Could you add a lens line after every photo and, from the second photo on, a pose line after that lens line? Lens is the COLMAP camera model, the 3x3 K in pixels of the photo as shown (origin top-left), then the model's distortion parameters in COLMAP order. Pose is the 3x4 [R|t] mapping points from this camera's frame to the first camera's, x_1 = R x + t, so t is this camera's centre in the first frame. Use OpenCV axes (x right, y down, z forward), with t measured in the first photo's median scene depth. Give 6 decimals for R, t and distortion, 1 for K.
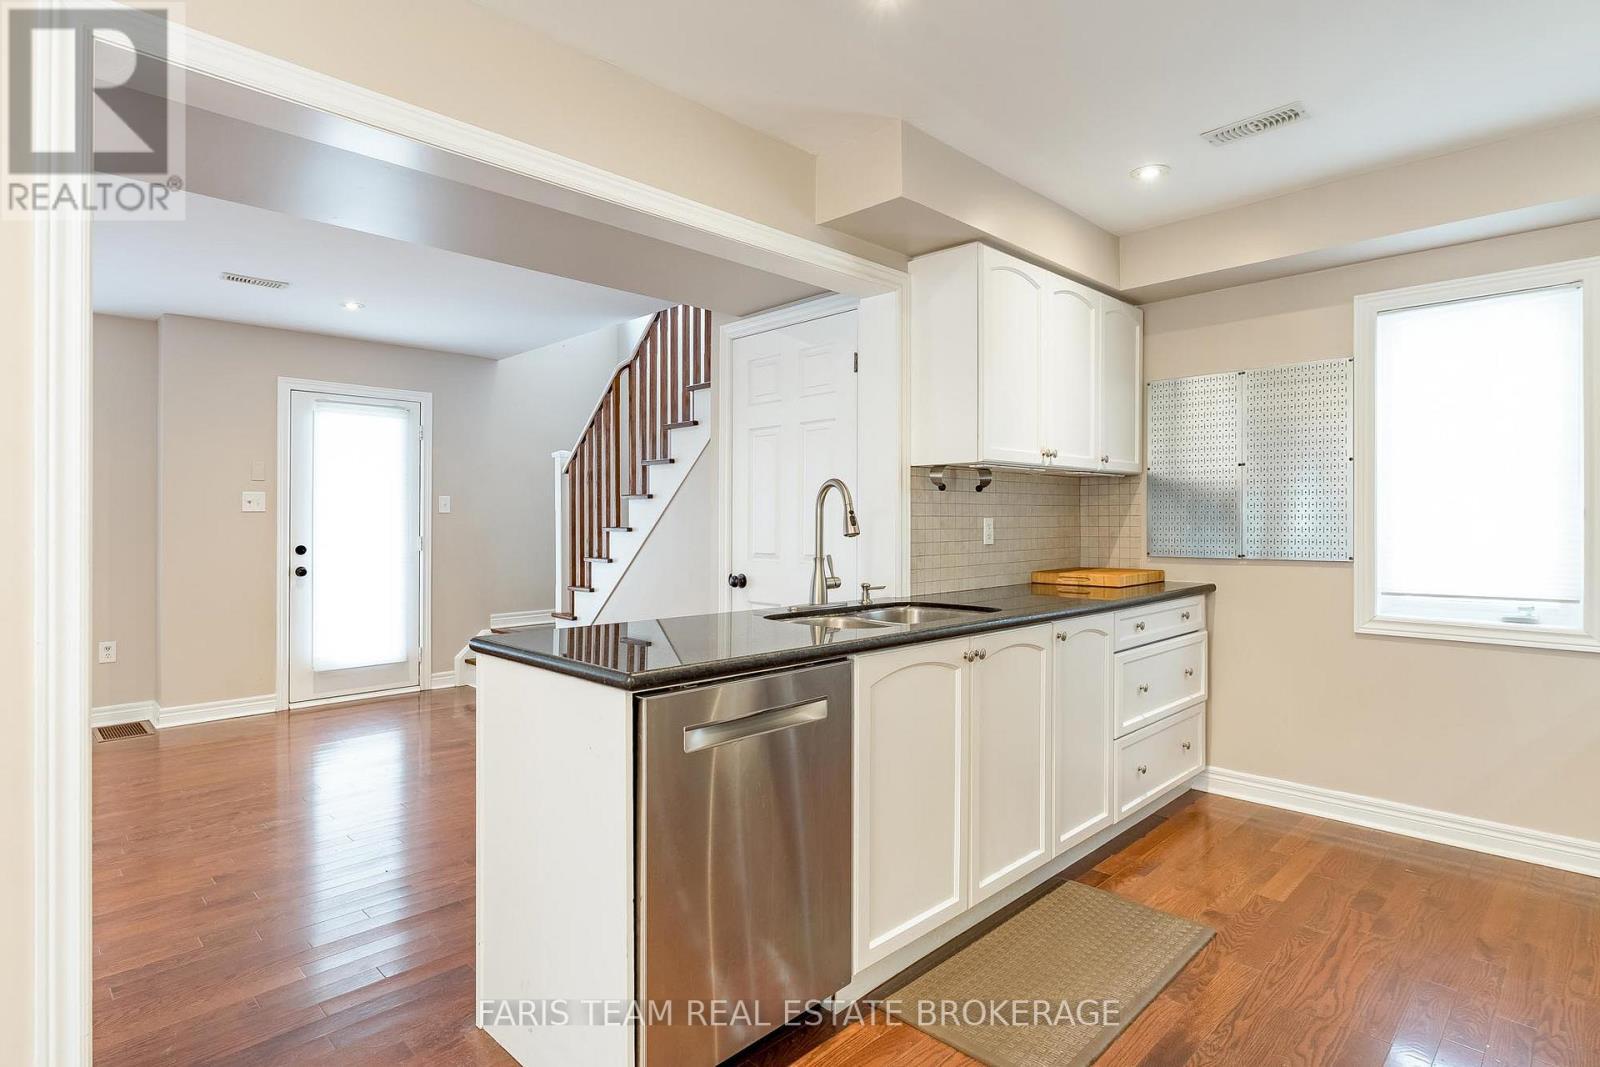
lens RADIAL K [[820.6, 0, 796.3], [0, 820.6, 521.2], [0, 0, 1]] dist [0.002604, 0.001235]
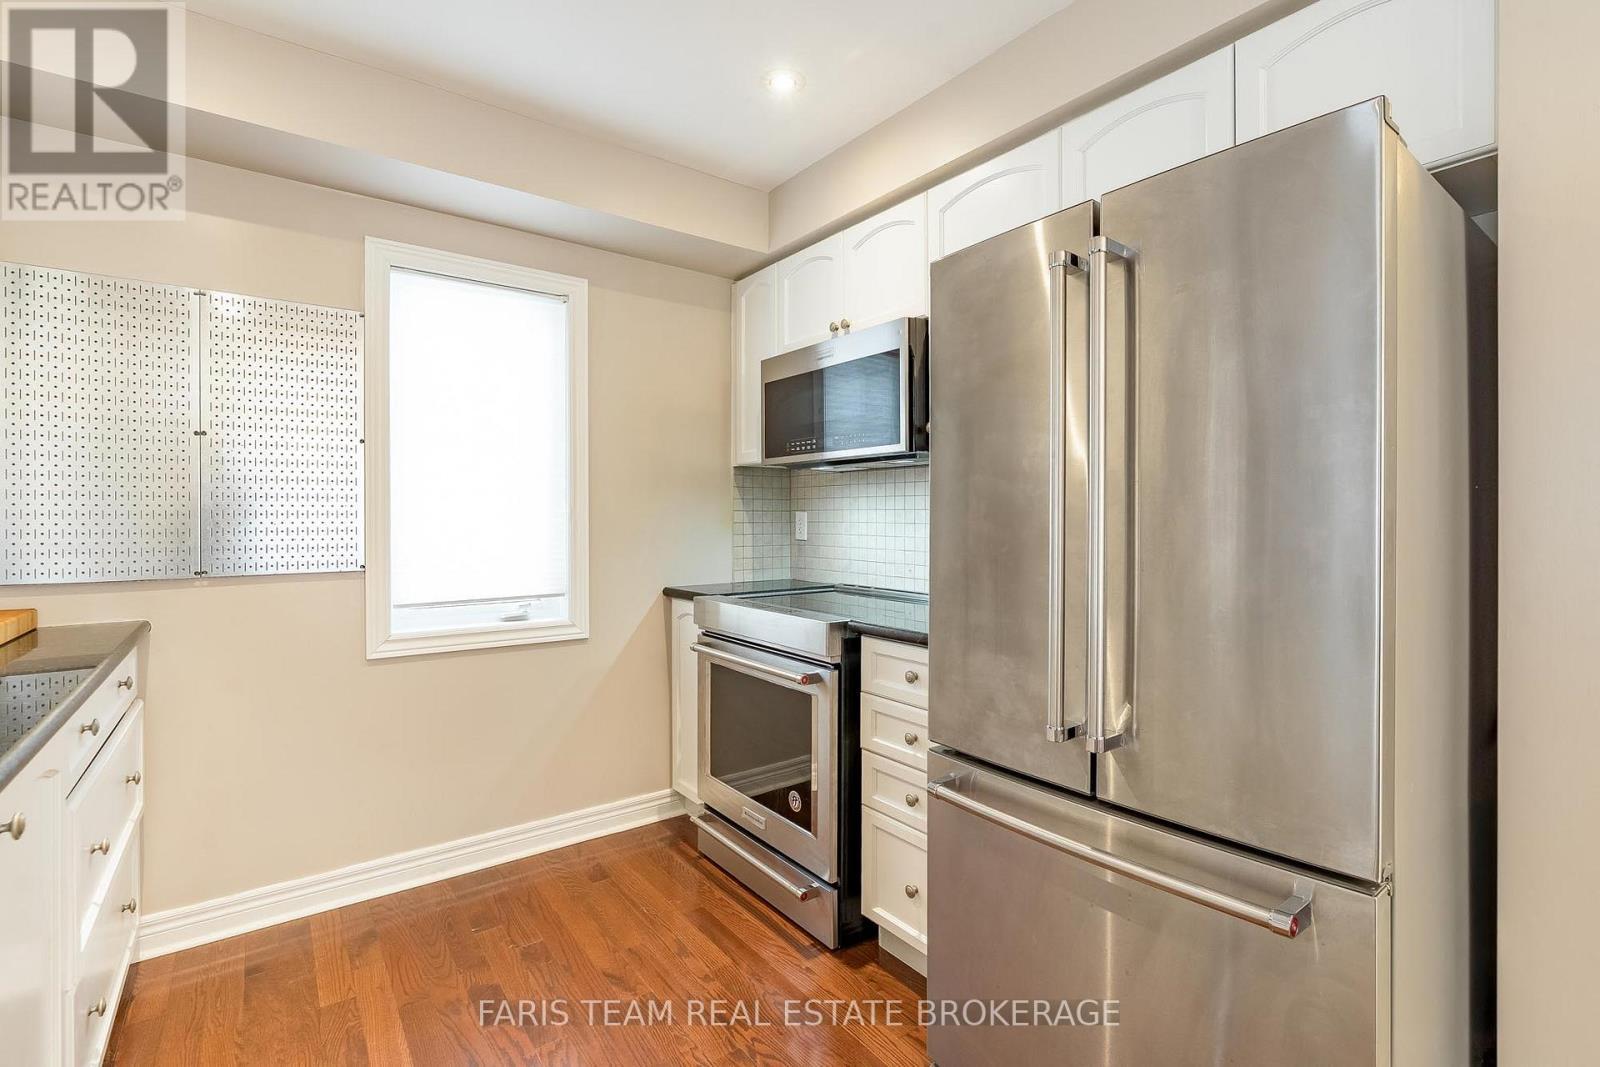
lens RADIAL K [[751.5, 0, 806.5], [0, 751.5, 519.2], [0, 0, 1]] dist [0.000429, 0.000269]
pose [[0.144565, 0.000790, 0.989495, 0.022542], [0.001195, 0.999999, -0.000973, 0.000666], [-0.989495, 0.001323, 0.144564, 0.487037]]
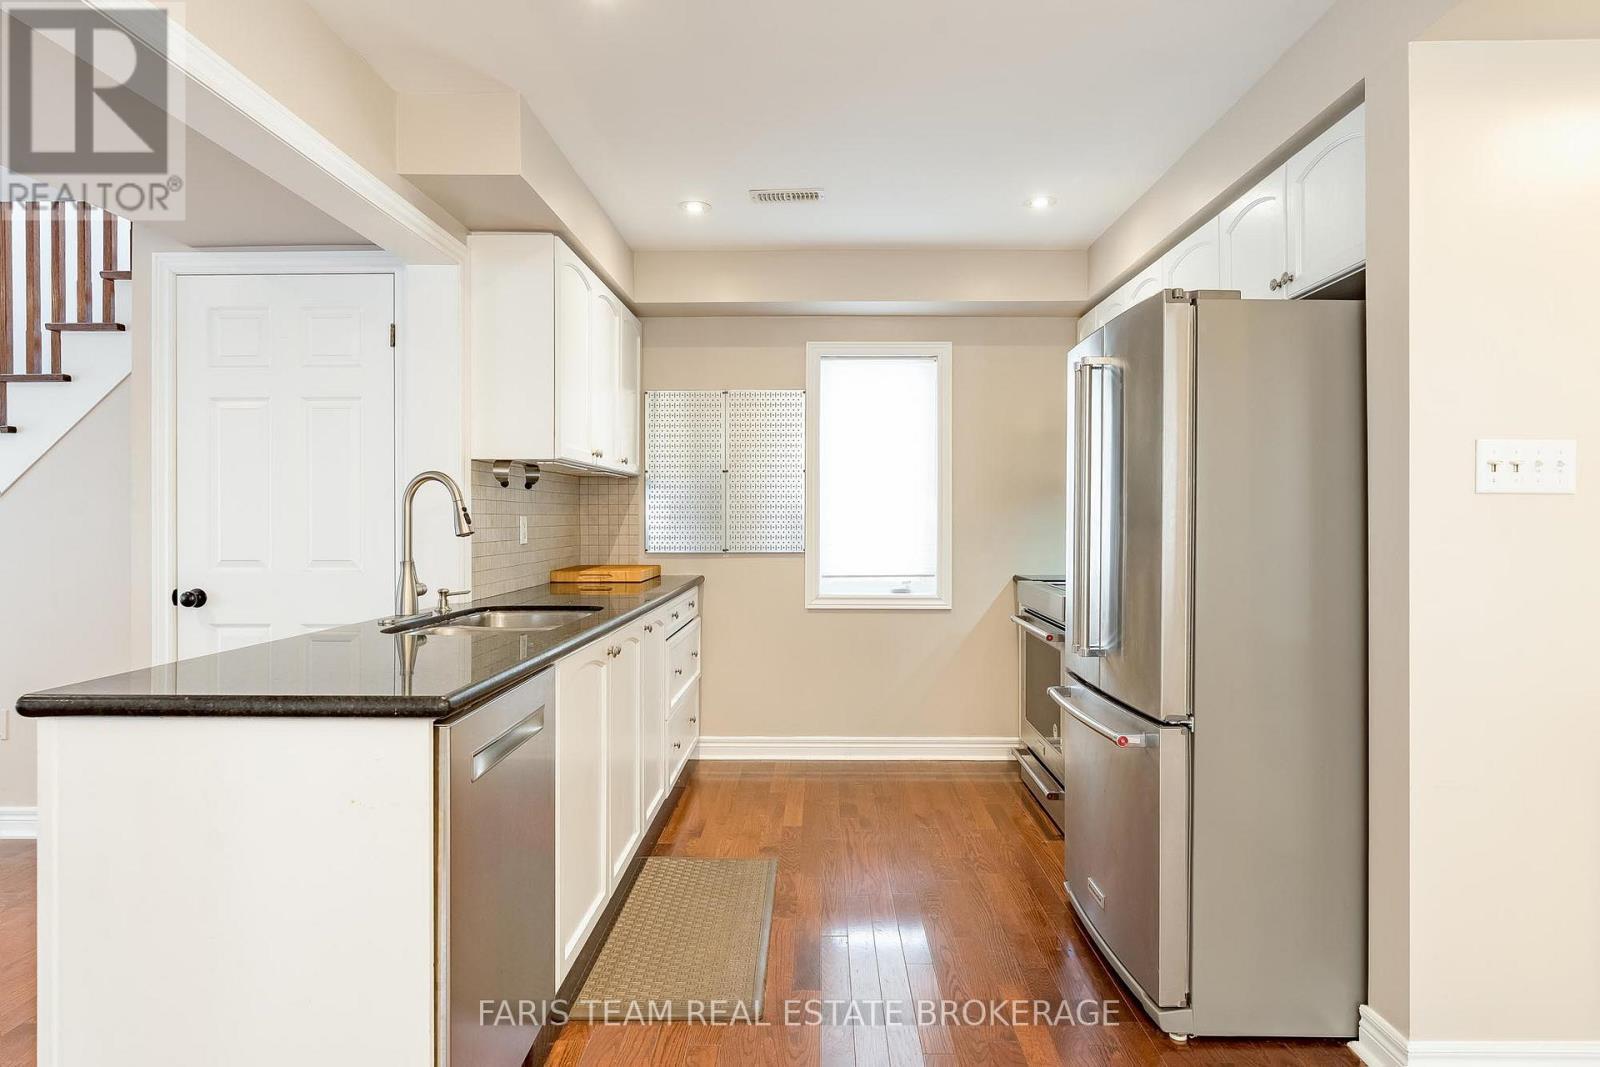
lens RADIAL K [[878.4, 0, 800.5], [0, 878.4, 522.9], [0, 0, 1]] dist [-0.001428, -0.000347]
pose [[0.717486, -0.000218, 0.696573, -0.273979], [-0.002090, 0.999995, 0.002465, 0.000713], [-0.696570, -0.003224, 0.717482, 0.040616]]
